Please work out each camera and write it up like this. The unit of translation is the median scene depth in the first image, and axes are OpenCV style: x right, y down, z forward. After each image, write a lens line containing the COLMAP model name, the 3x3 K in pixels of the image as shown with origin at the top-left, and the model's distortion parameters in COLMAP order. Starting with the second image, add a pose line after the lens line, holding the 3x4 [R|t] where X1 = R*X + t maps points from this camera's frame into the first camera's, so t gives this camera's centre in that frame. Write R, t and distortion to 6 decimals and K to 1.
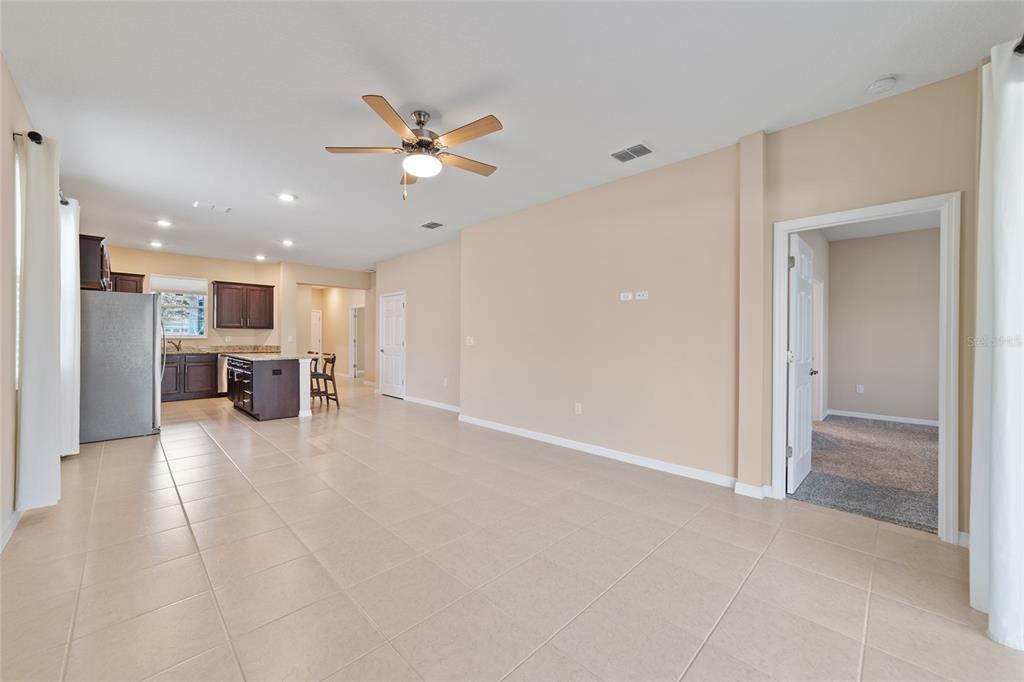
lens RADIAL K [[390.4, 0, 517.7], [0, 390.4, 337.9], [0, 0, 1]] dist [0.000077, -0.000014]
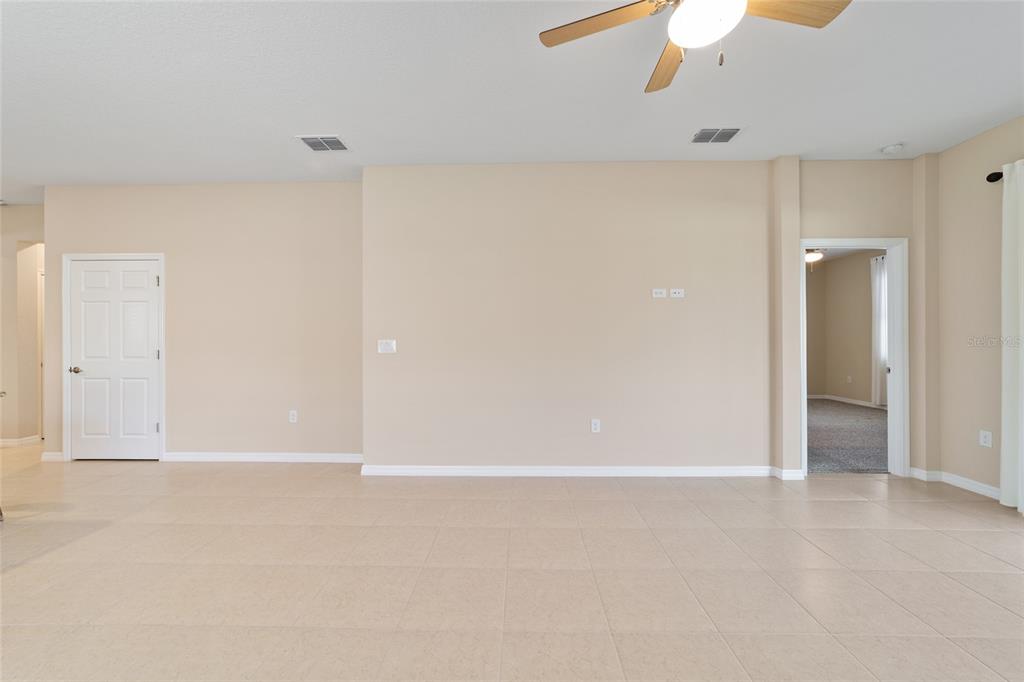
lens RADIAL K [[390.9, 0, 511.2], [0, 390.9, 340.1], [0, 0, 1]] dist [-0.009030, 0.000020]
pose [[0.730631, -0.005377, 0.682752, -0.403084], [0.008264, 0.999965, -0.000968, 0.000353], [-0.682723, 0.006350, 0.730650, 0.395426]]
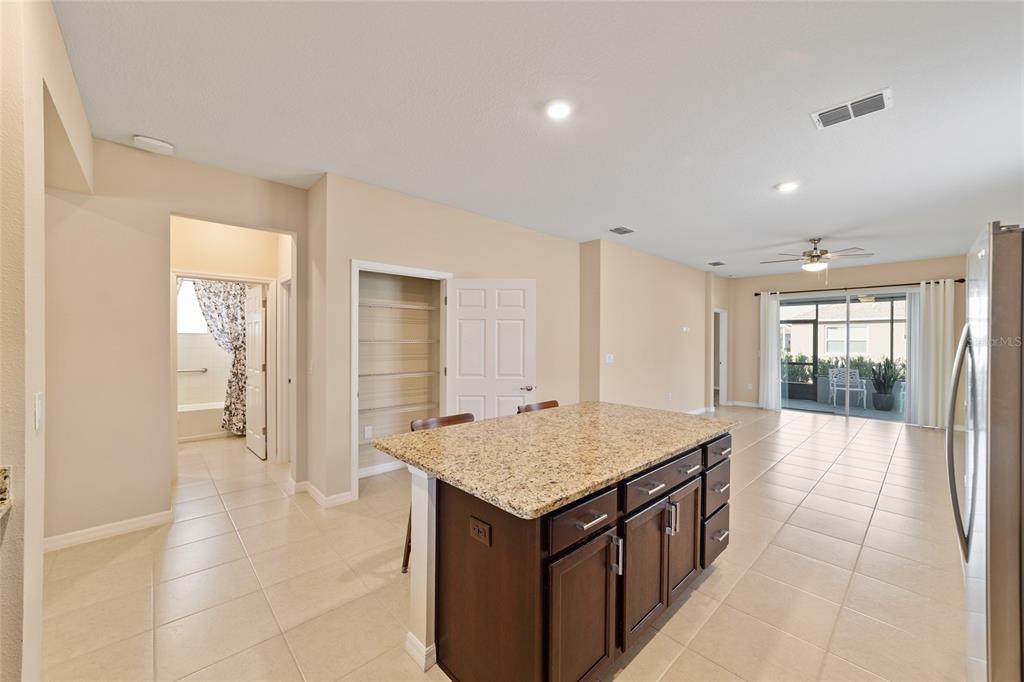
lens RADIAL K [[390.9, 0, 511.2], [0, 390.9, 340.1], [0, 0, 1]] dist [-0.009030, 0.000020]
pose [[0.028832, -0.000651, 0.999584, -1.092250], [0.001169, 0.999999, 0.000618, -0.039356], [-0.999584, 0.001151, 0.028833, 1.217984]]
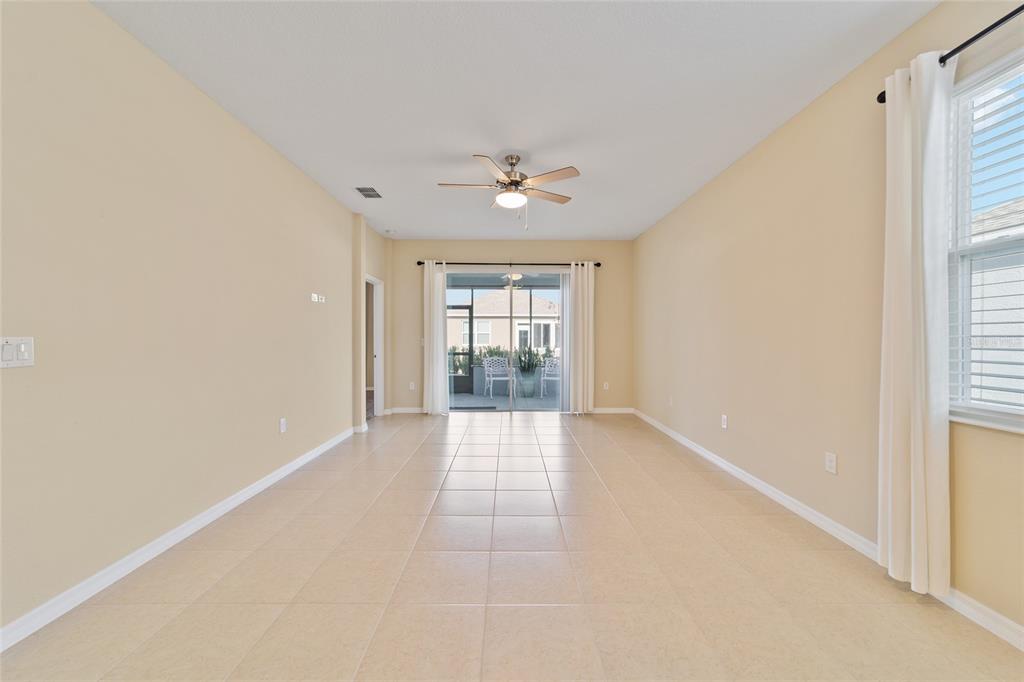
lens RADIAL K [[390.9, 0, 511.2], [0, 390.9, 340.1], [0, 0, 1]] dist [-0.009030, 0.000020]
pose [[-0.718709, -0.005012, 0.695293, -0.553792], [0.003454, 0.999936, 0.010778, -0.001920], [-0.695303, 0.010148, -0.718645, 0.951872]]
